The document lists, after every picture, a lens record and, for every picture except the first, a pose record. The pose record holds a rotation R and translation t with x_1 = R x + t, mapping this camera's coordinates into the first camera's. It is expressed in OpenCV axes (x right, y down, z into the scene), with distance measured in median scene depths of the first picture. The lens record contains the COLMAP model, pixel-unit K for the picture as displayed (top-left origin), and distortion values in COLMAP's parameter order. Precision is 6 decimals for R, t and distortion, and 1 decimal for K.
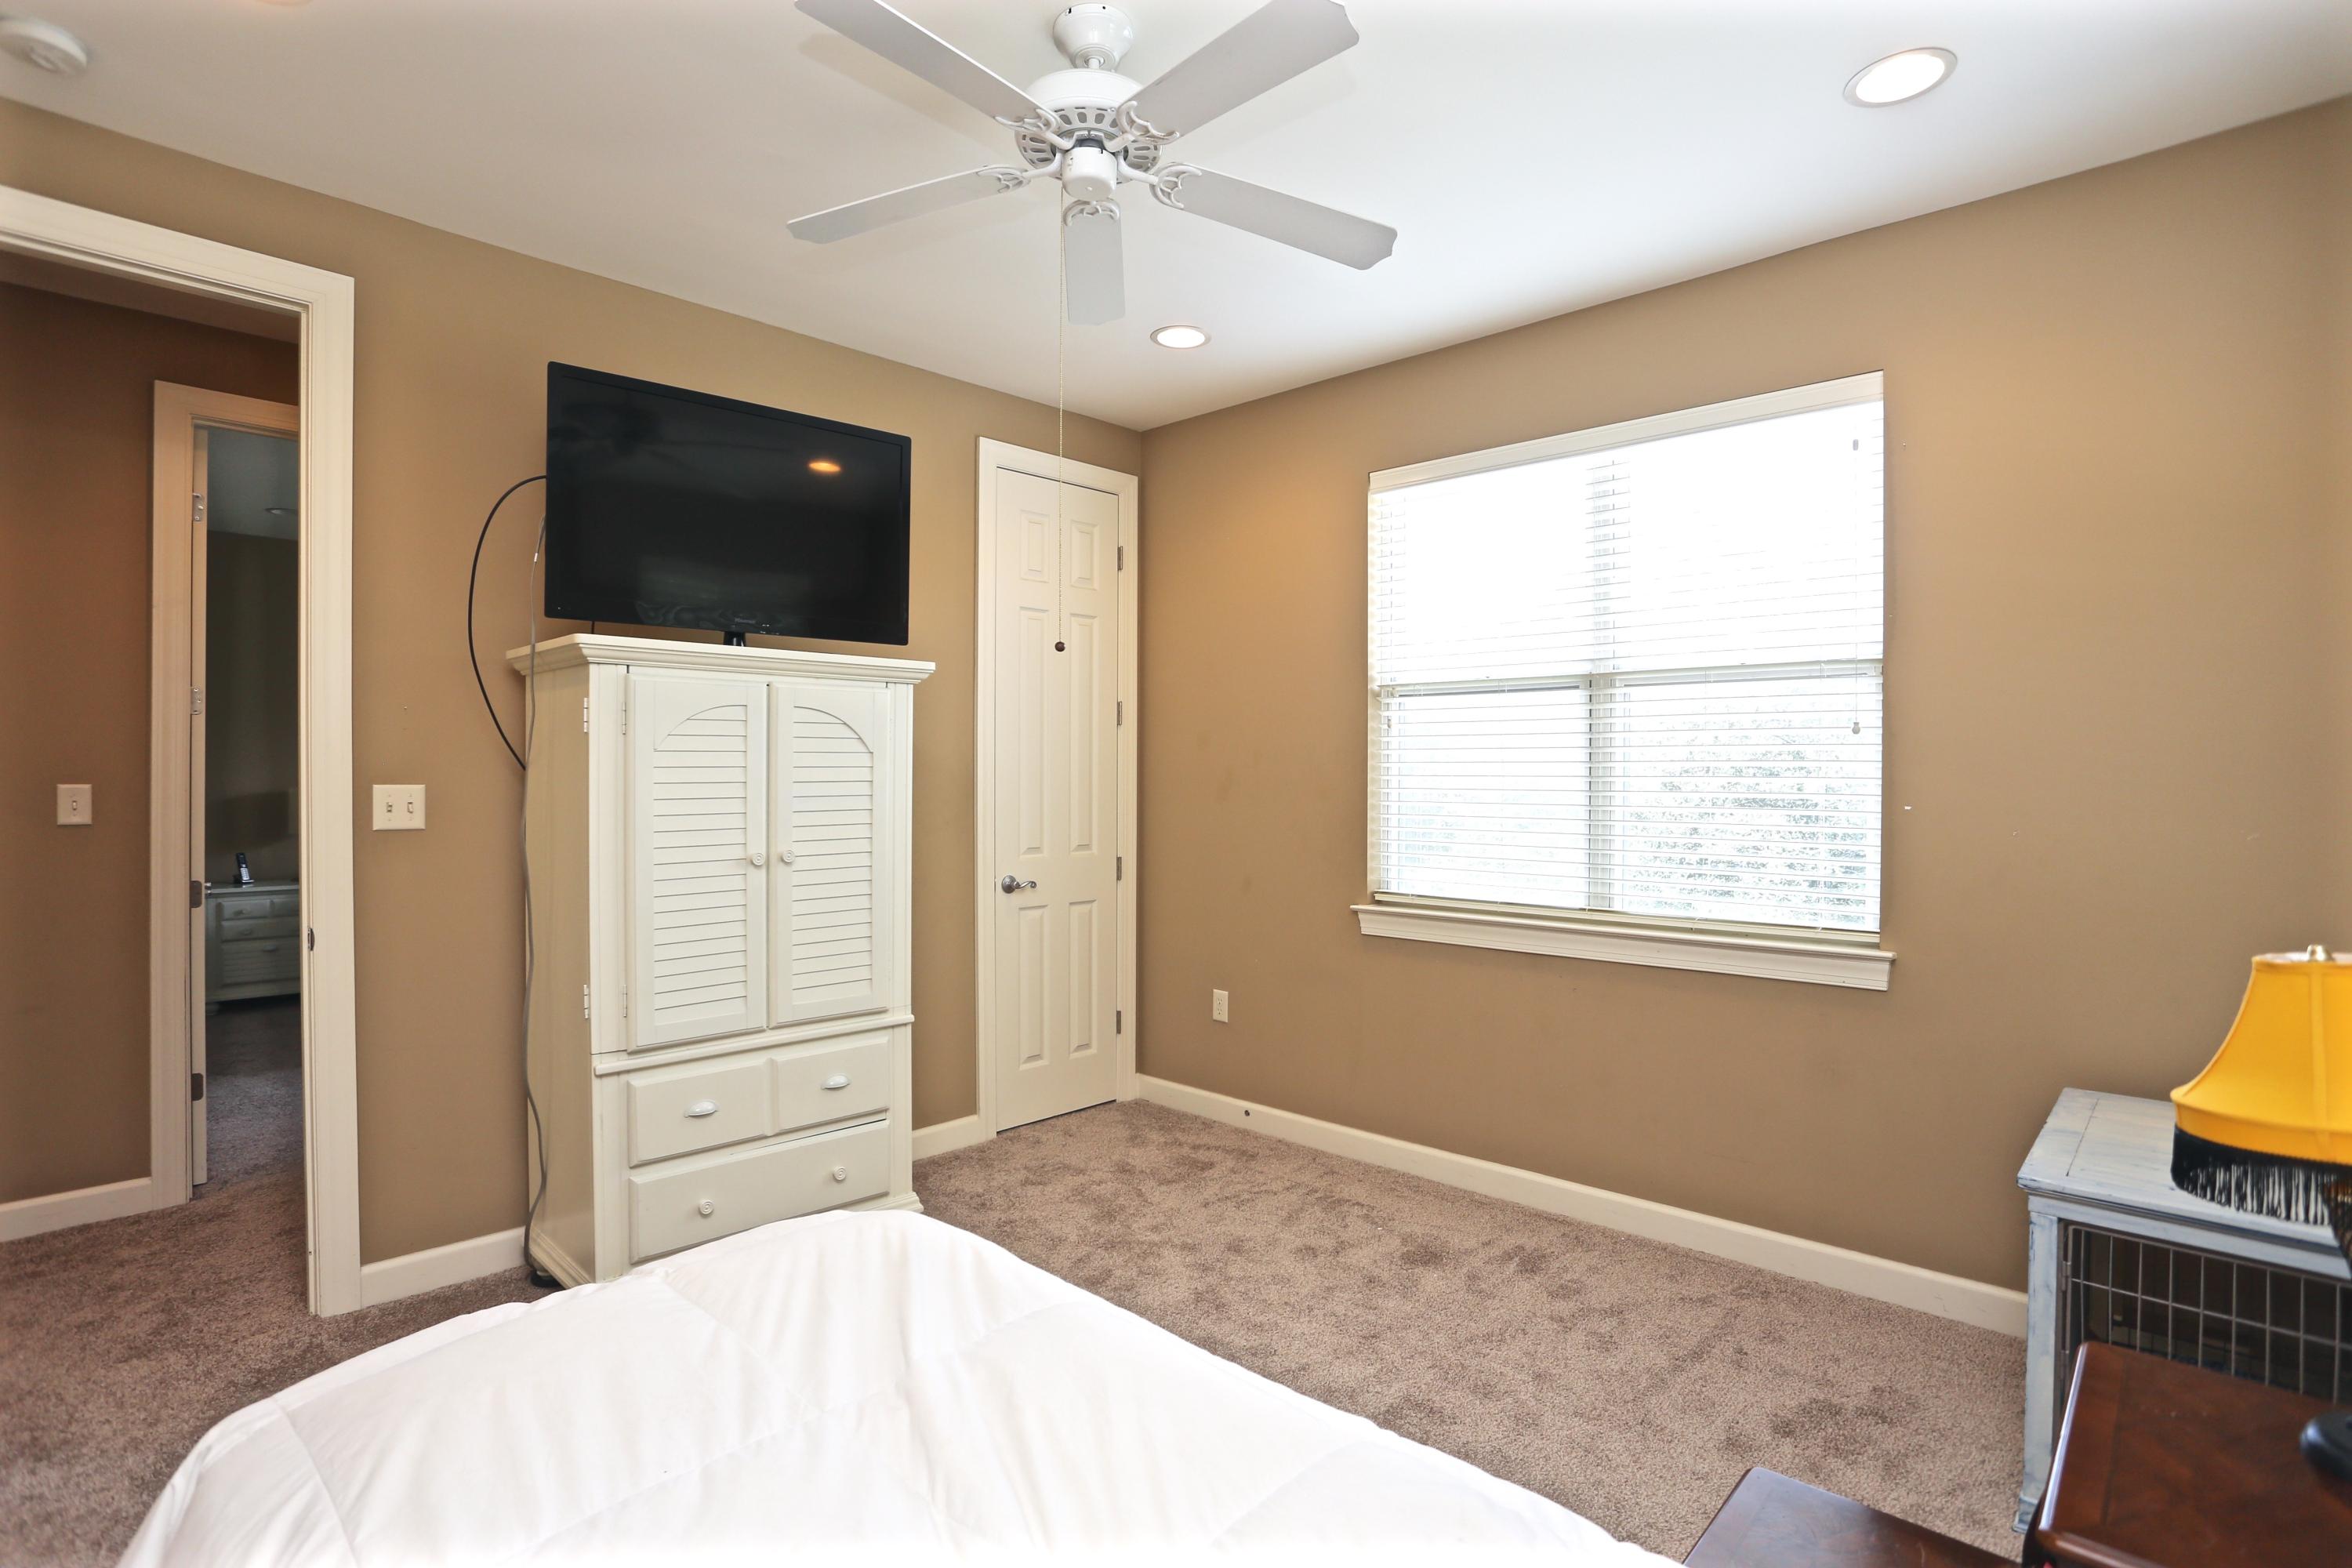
lens RADIAL K [[1137.7, 0, 1166.4], [0, 1137.7, 787.6], [0, 0, 1]] dist [-0.020180, 0.003208]
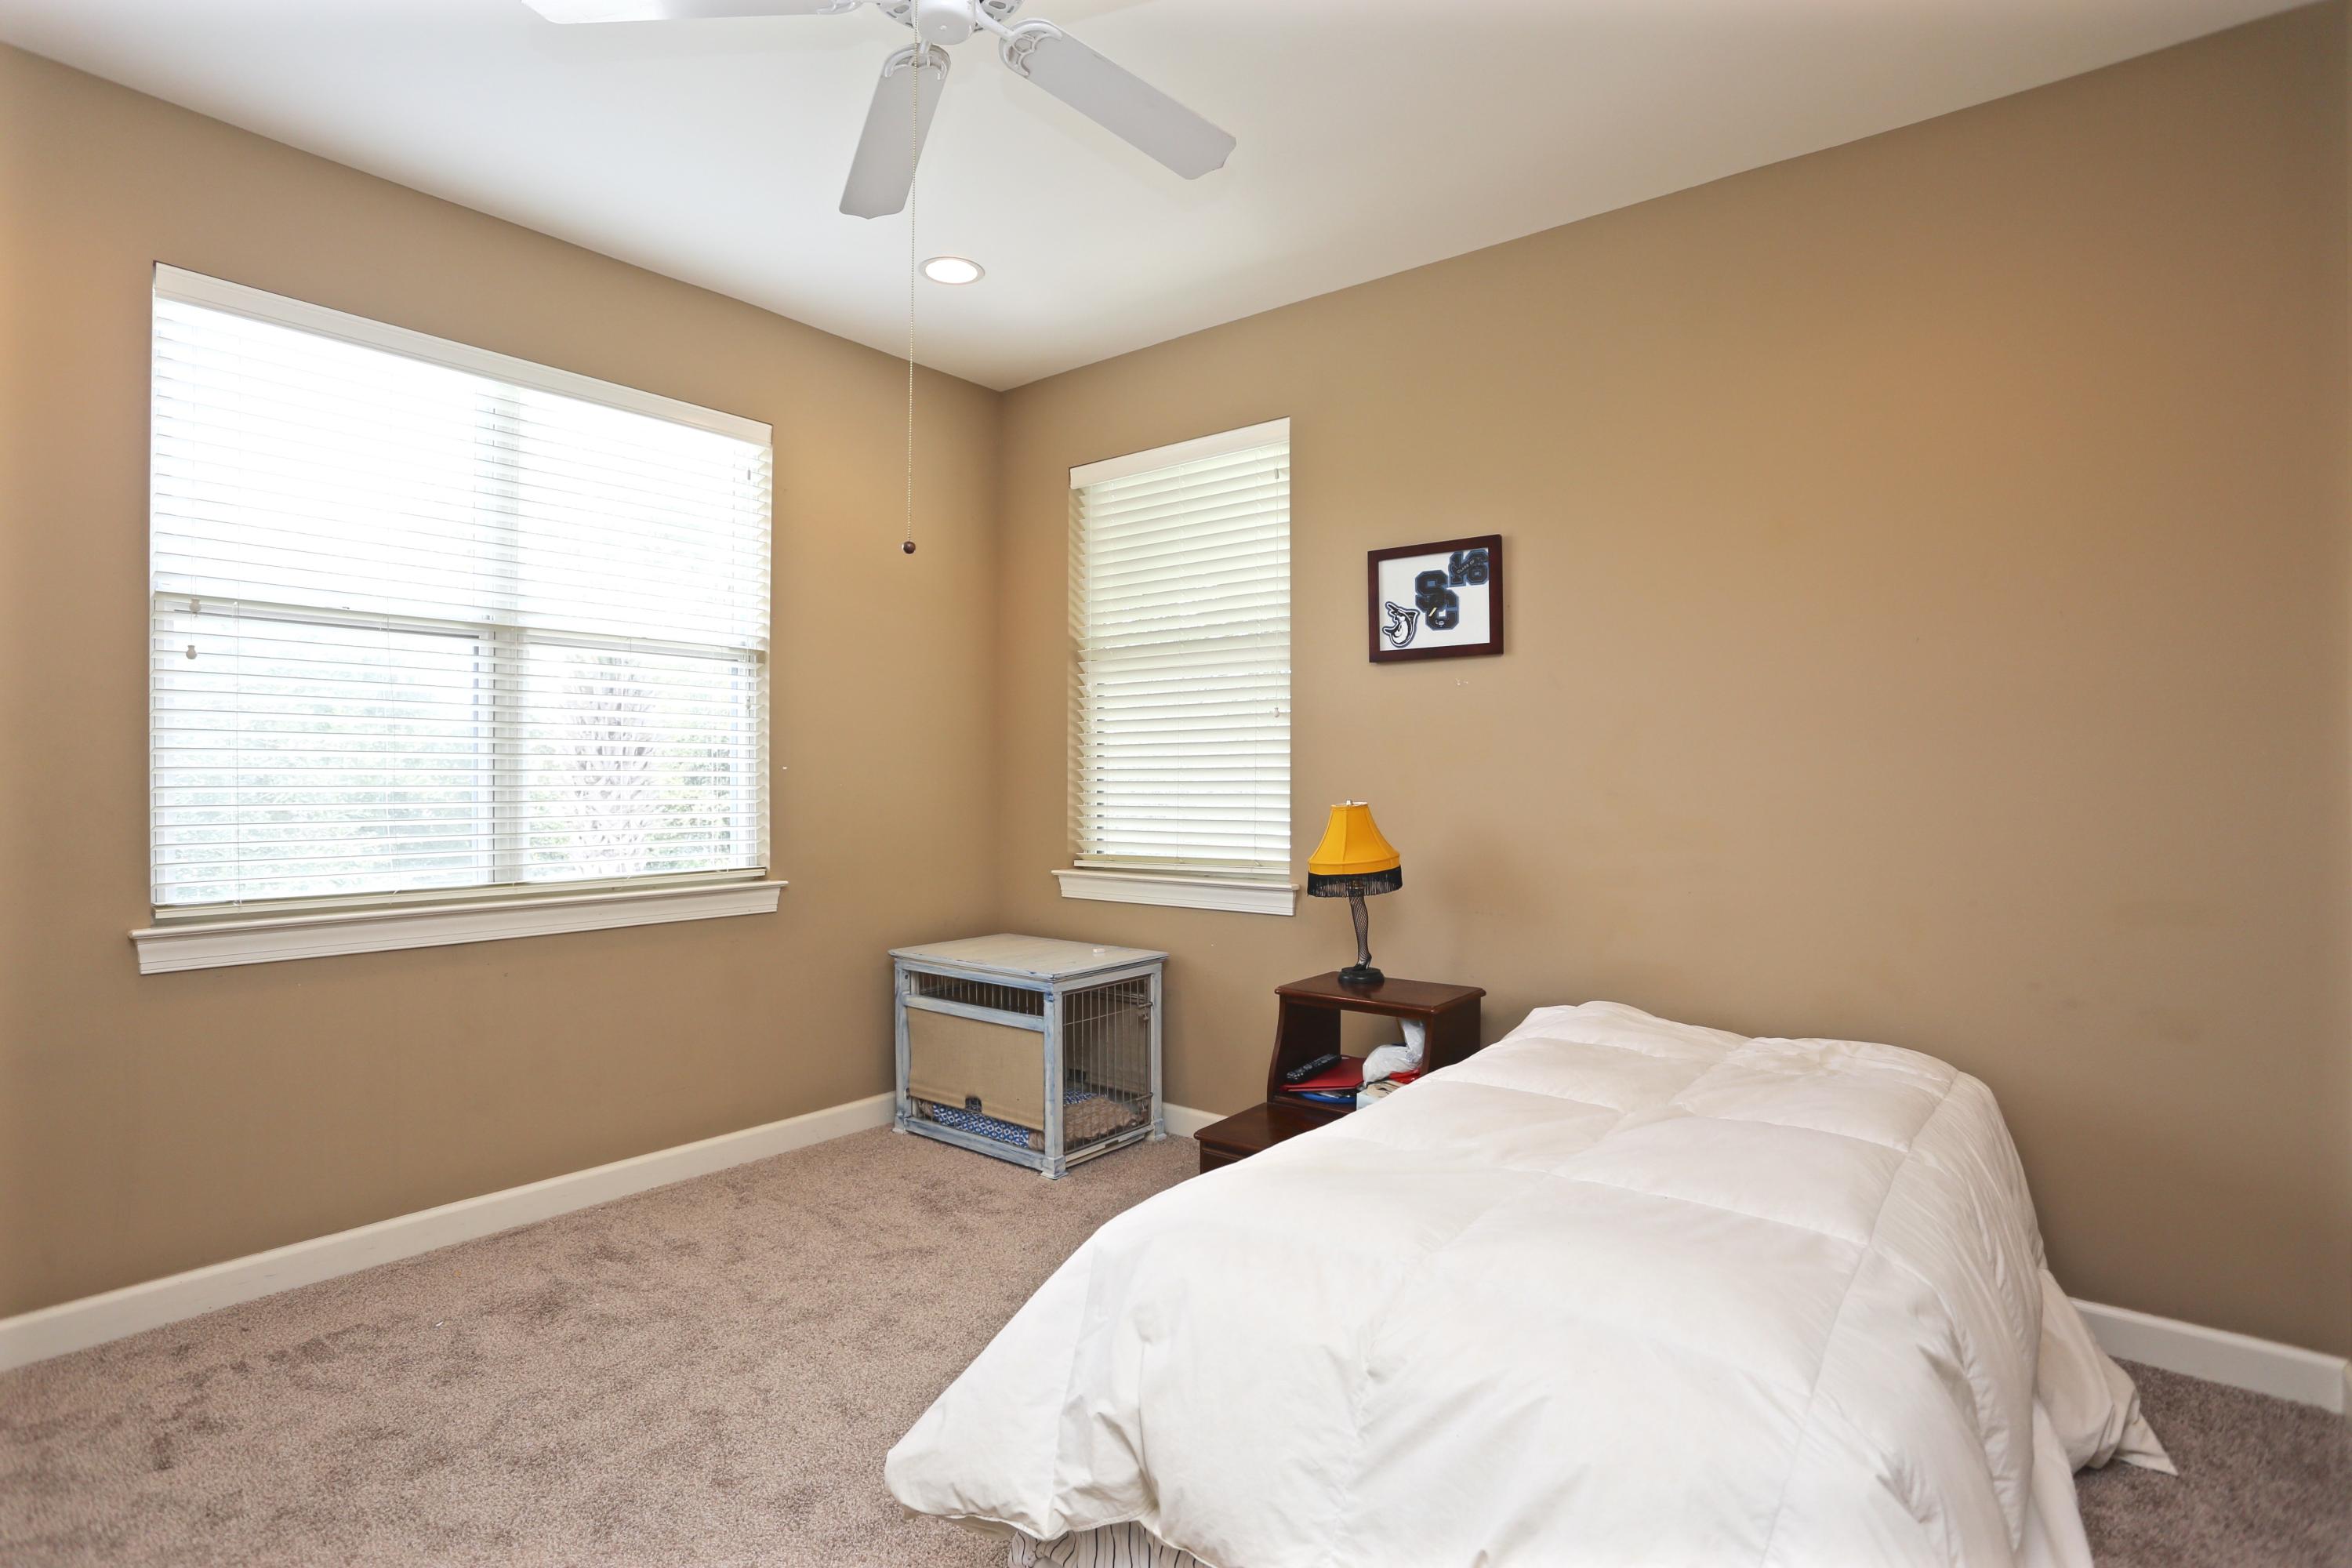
lens RADIAL K [[1137.7, 0, 1167.6], [0, 1137.7, 776.9], [0, 0, 1]] dist [-0.020180, 0.003208]
pose [[-0.065419, -0.003238, 0.997853, -0.564580], [0.003925, 0.999986, 0.003503, 0.020541], [-0.997850, 0.004146, -0.065406, 0.535033]]
